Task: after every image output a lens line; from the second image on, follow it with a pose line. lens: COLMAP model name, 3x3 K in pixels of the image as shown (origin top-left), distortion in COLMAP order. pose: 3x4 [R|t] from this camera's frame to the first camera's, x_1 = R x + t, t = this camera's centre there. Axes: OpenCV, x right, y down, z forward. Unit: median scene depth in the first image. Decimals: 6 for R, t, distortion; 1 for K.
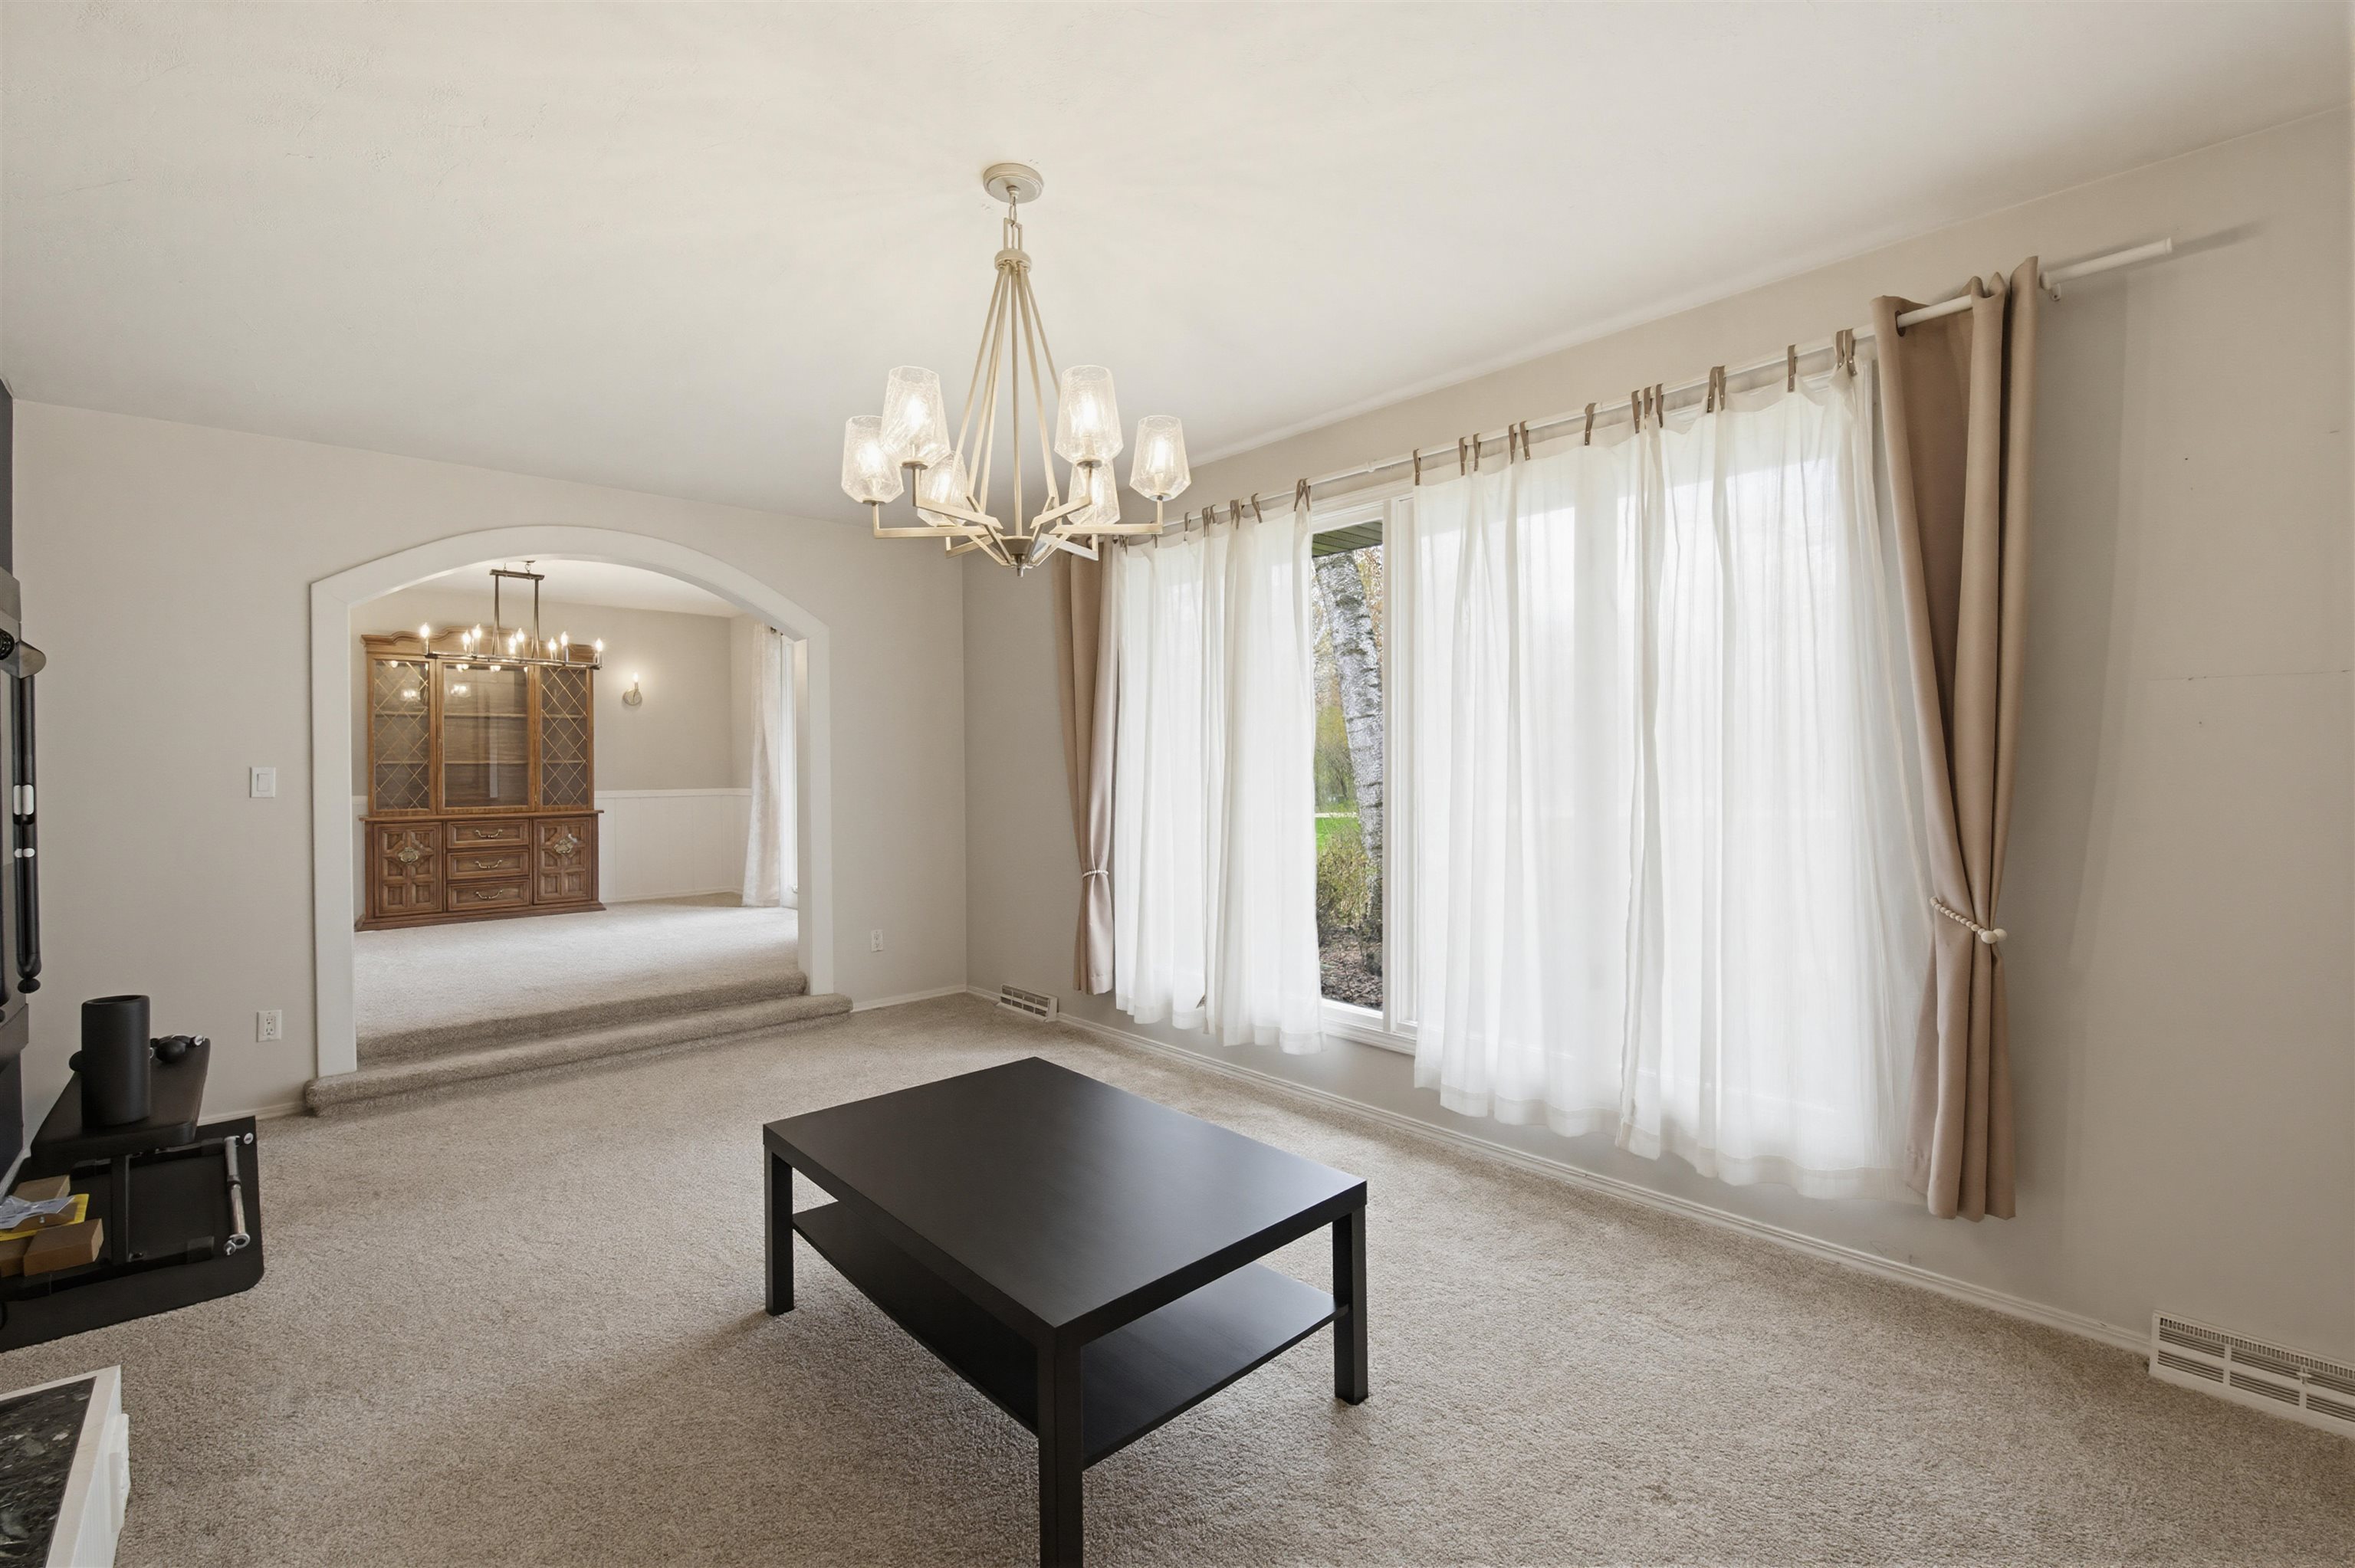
lens RADIAL K [[1020.0, 0, 1174.6], [0, 1020.0, 770.9], [0, 0, 1]] dist [-0.011624, -0.004182]
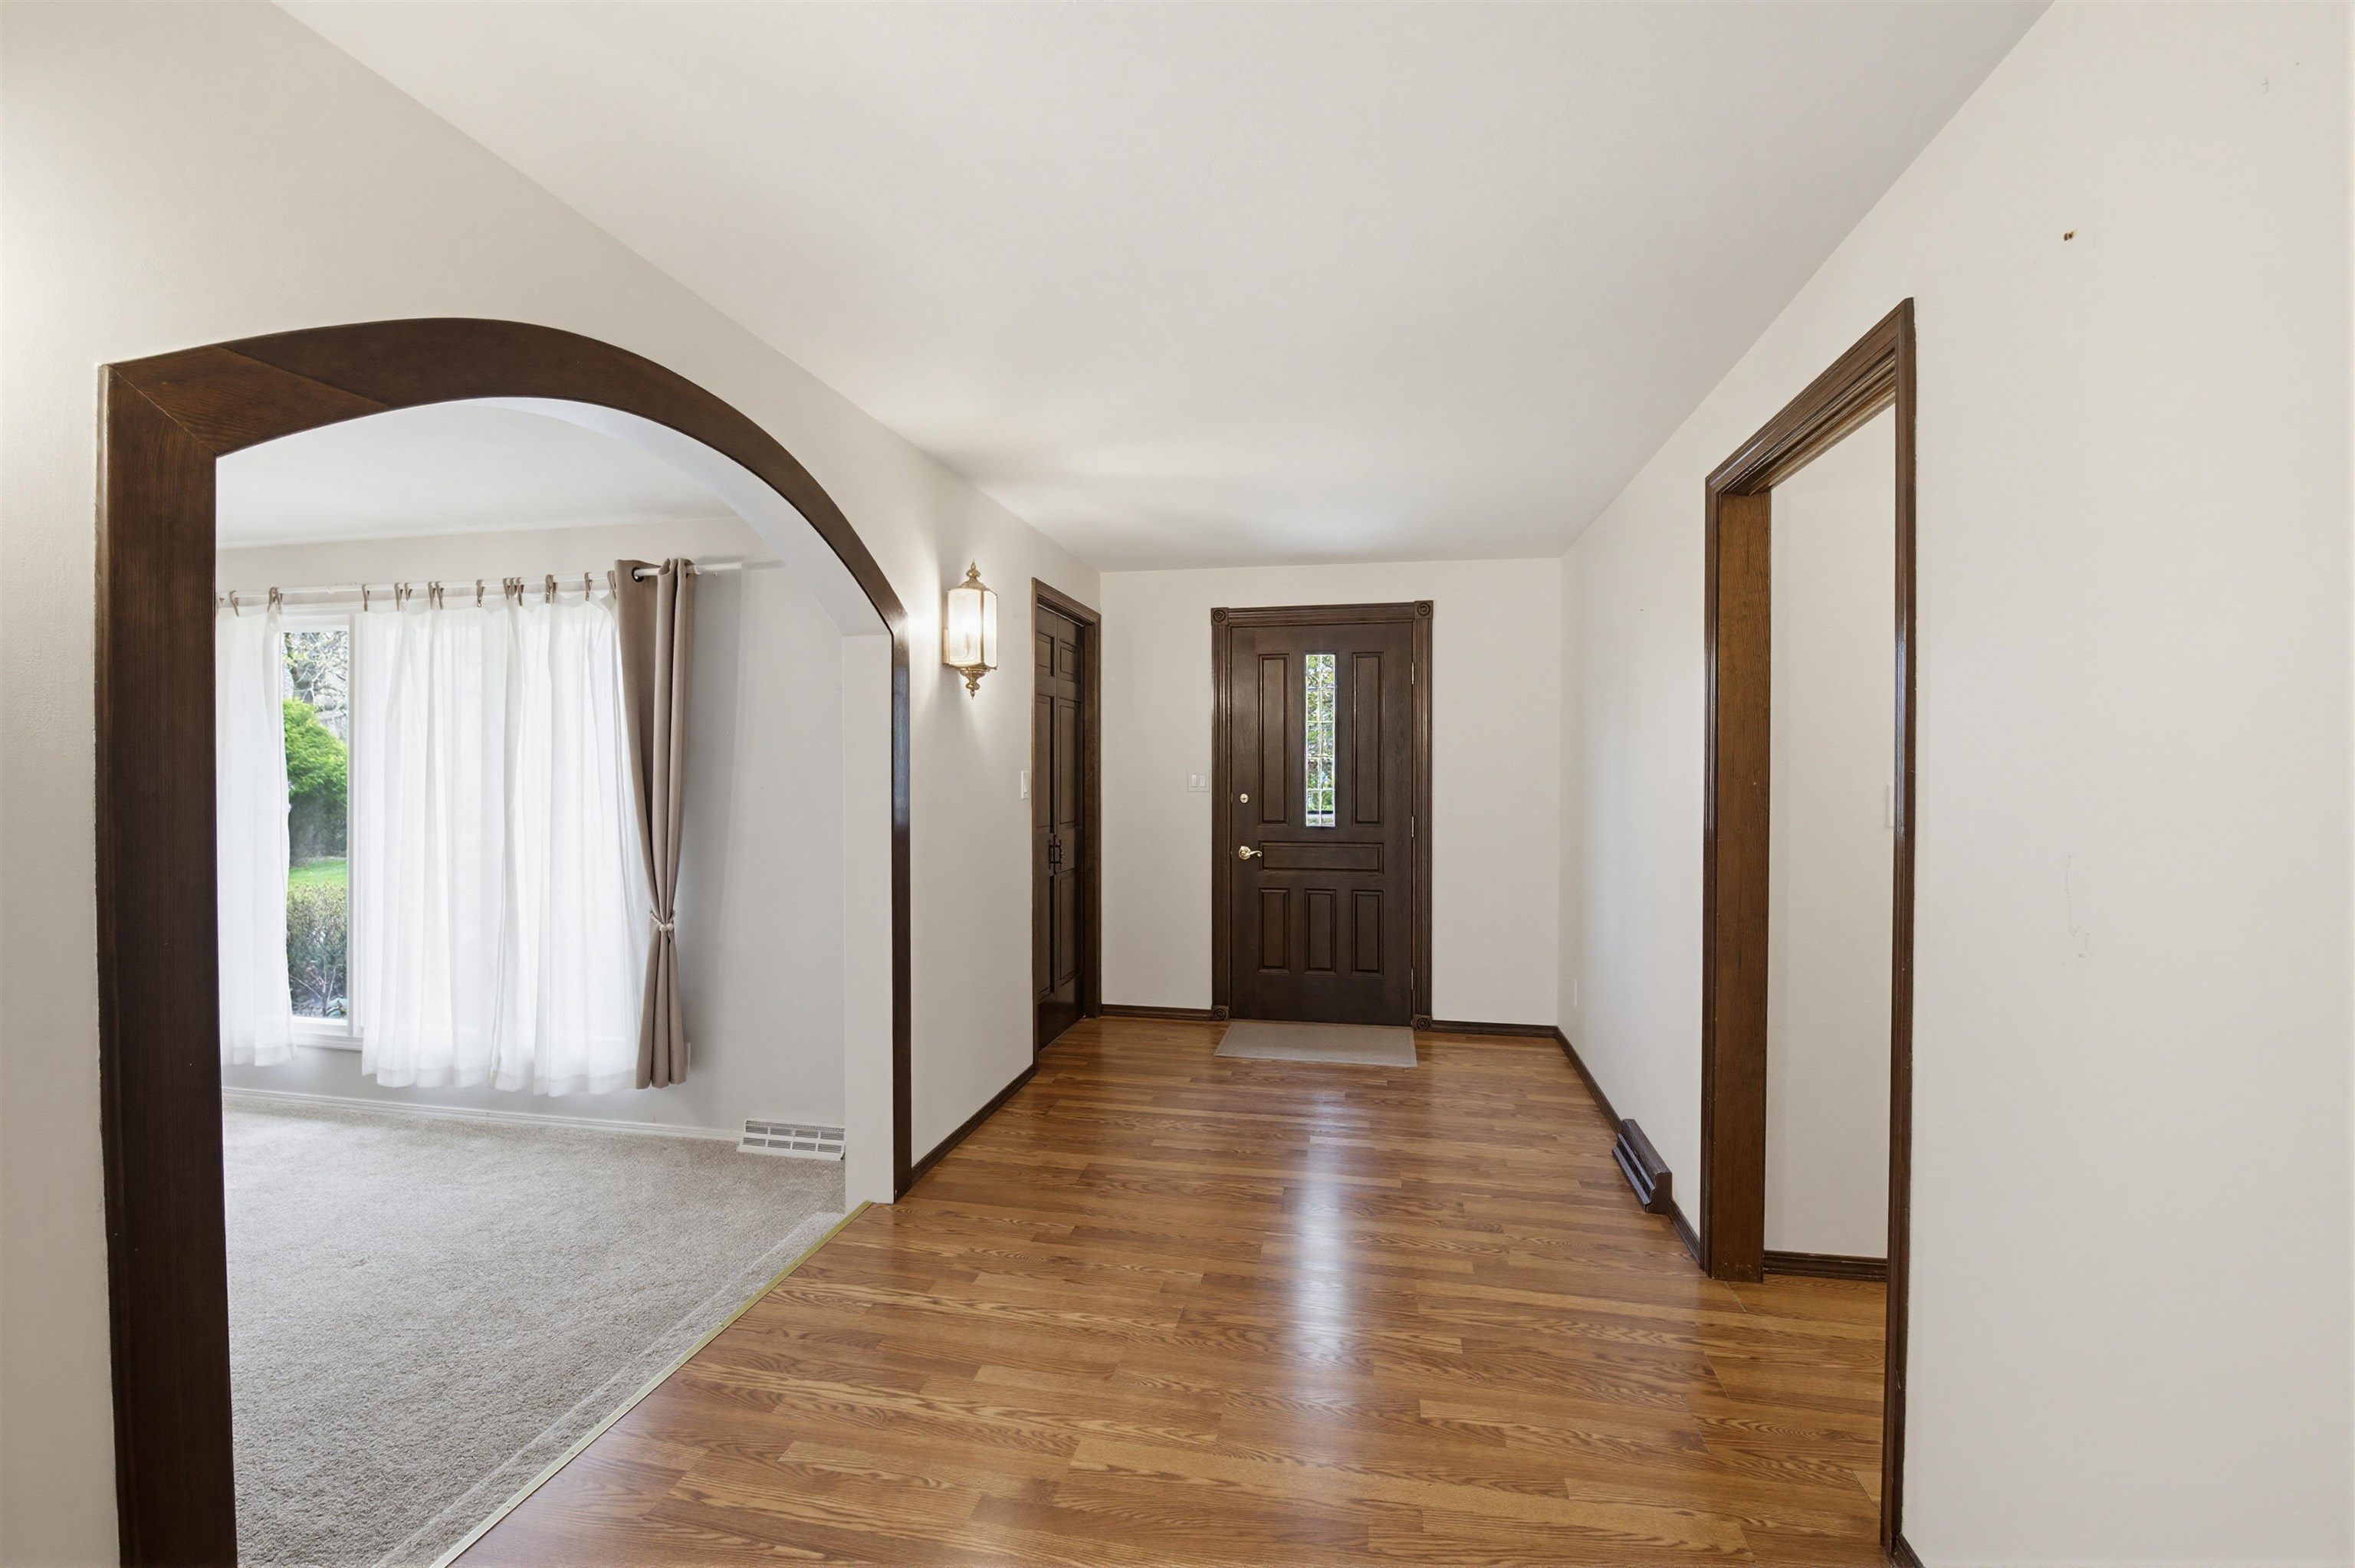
lens RADIAL K [[1020.0, 0, 1187.5], [0, 1020.0, 769.3], [0, 0, 1]] dist [-0.011624, -0.004182]
pose [[0.798900, 0.006762, 0.601426, 0.293201], [-0.001601, 0.999957, -0.009115, -0.066106], [-0.601462, 0.006319, 0.798876, -0.645758]]
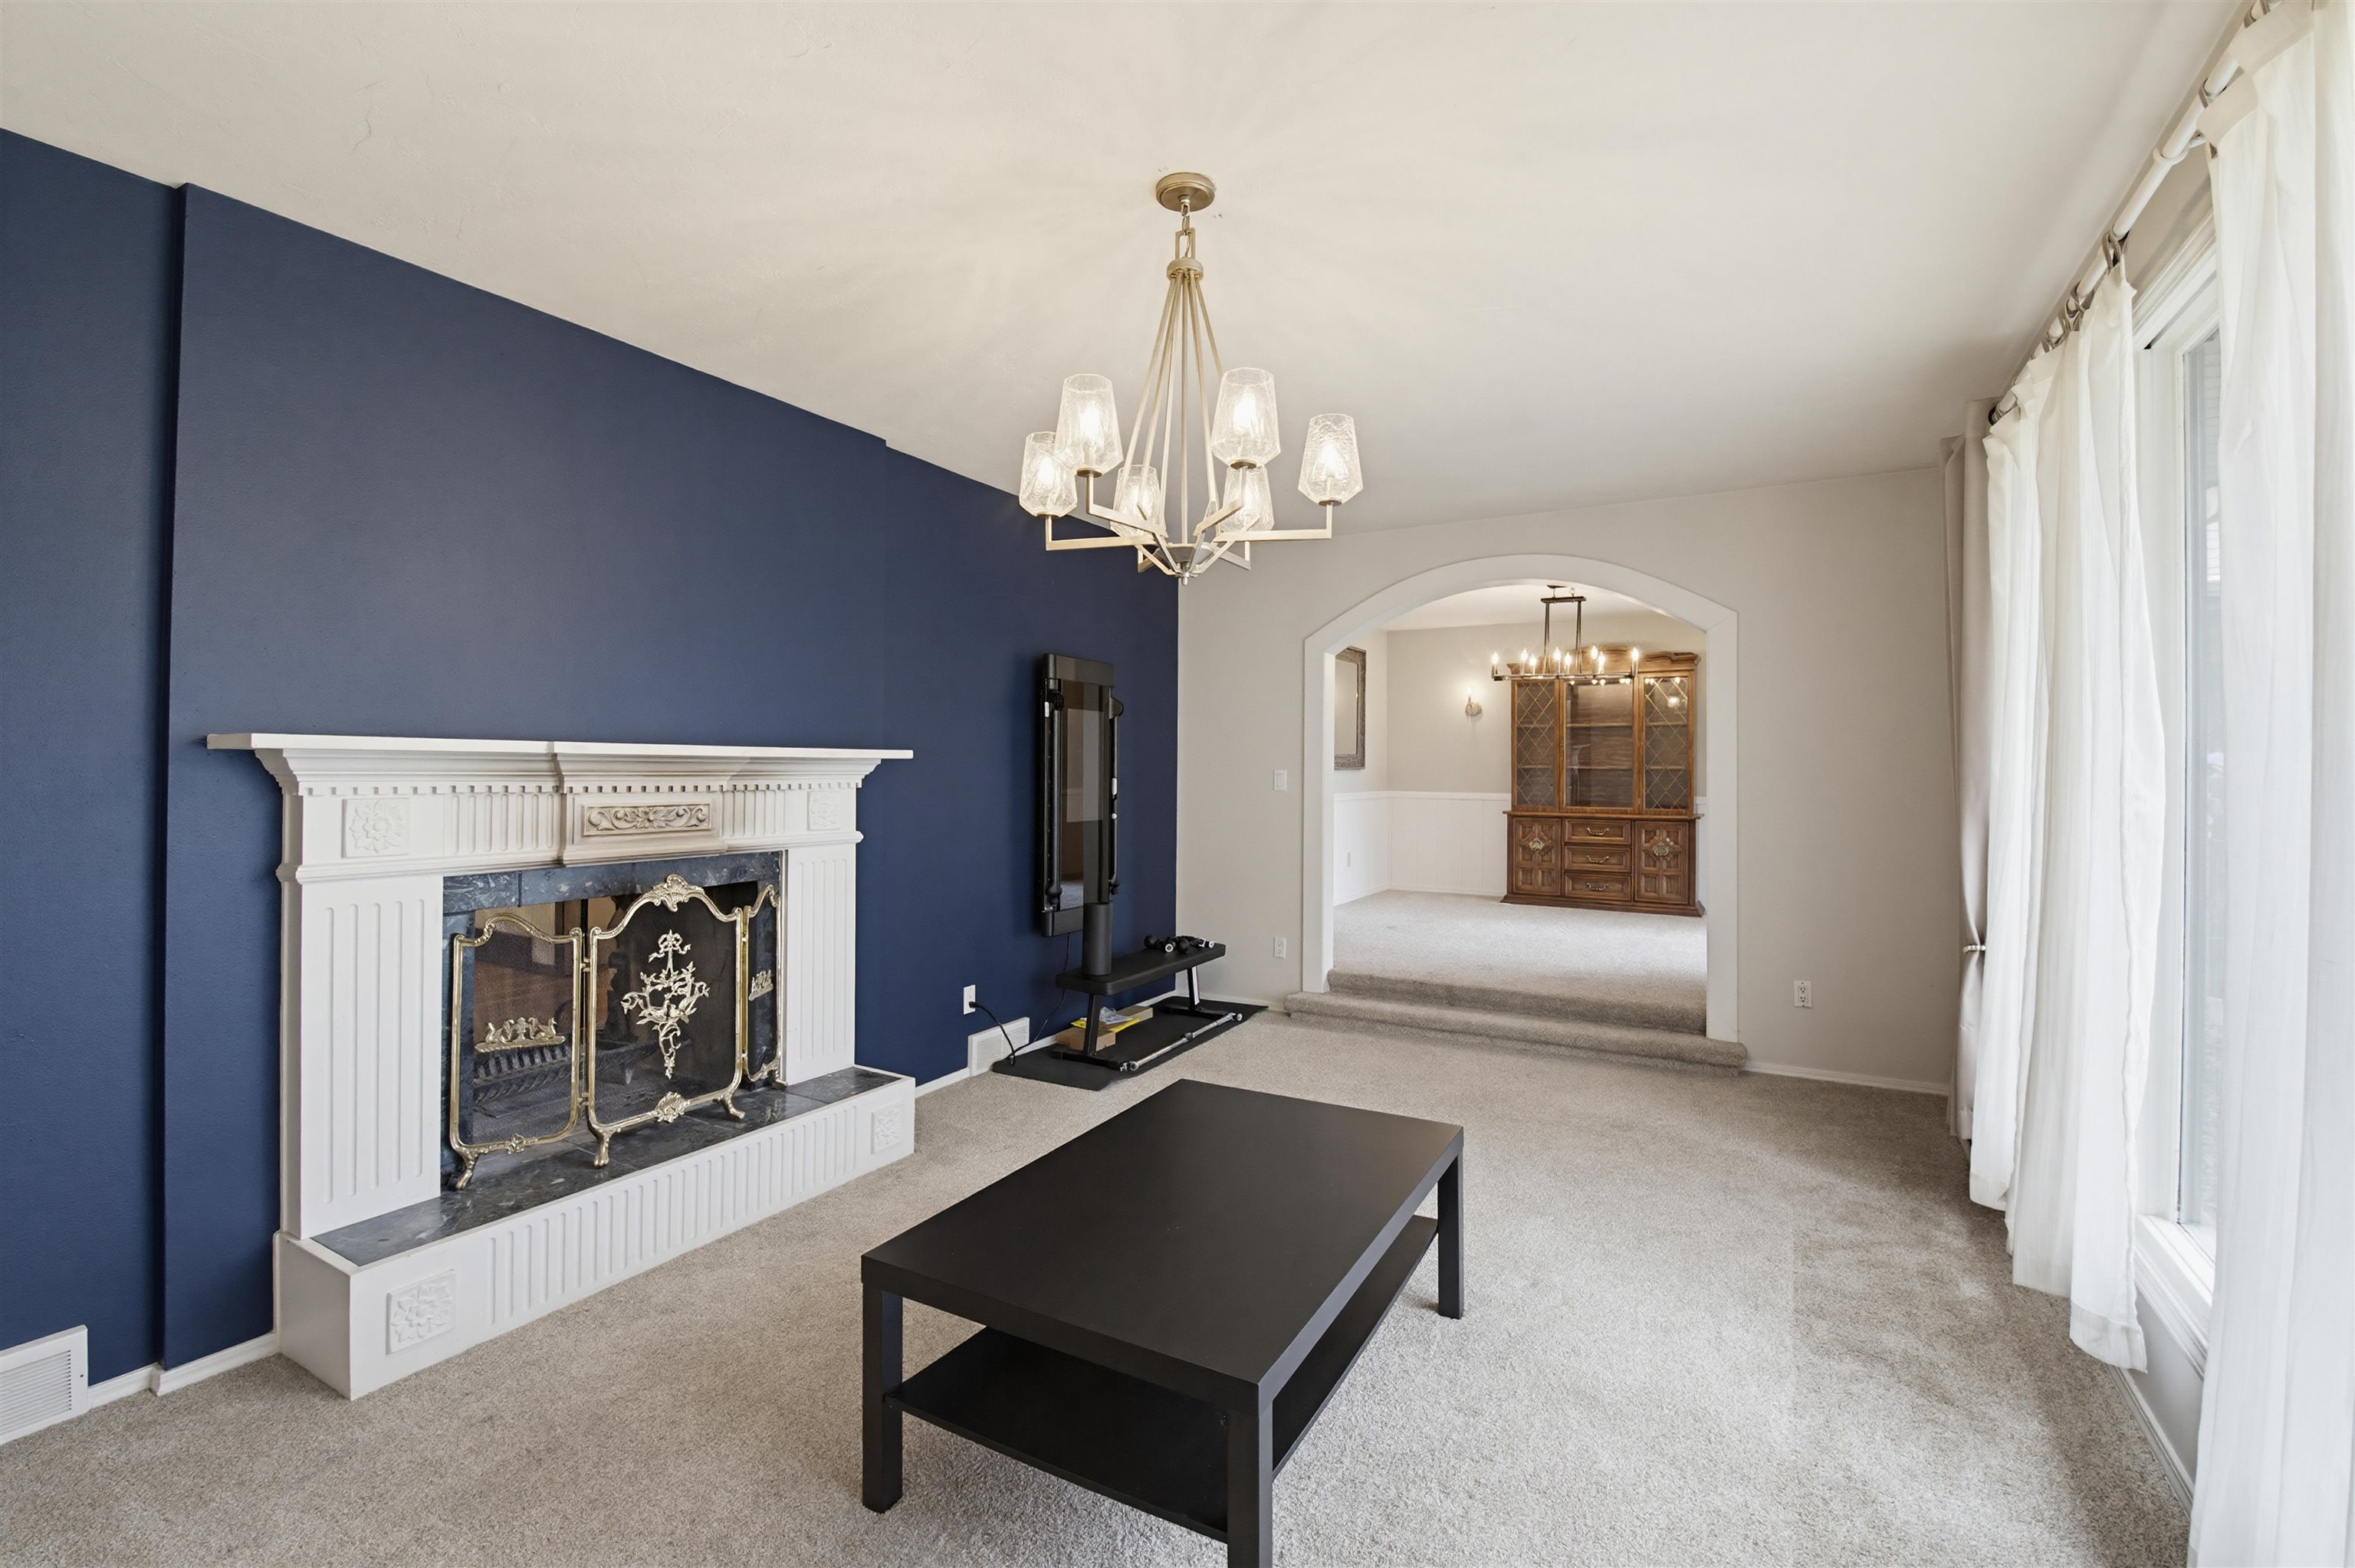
lens RADIAL K [[1020.0, 0, 1174.4], [0, 1020.0, 767.0], [0, 0, 1]] dist [-0.011624, -0.004182]
pose [[0.301247, 0.007547, -0.953516, 0.496373], [-0.013884, 0.999897, 0.003528, -0.012891], [0.953445, 0.012176, 0.301321, 0.439387]]
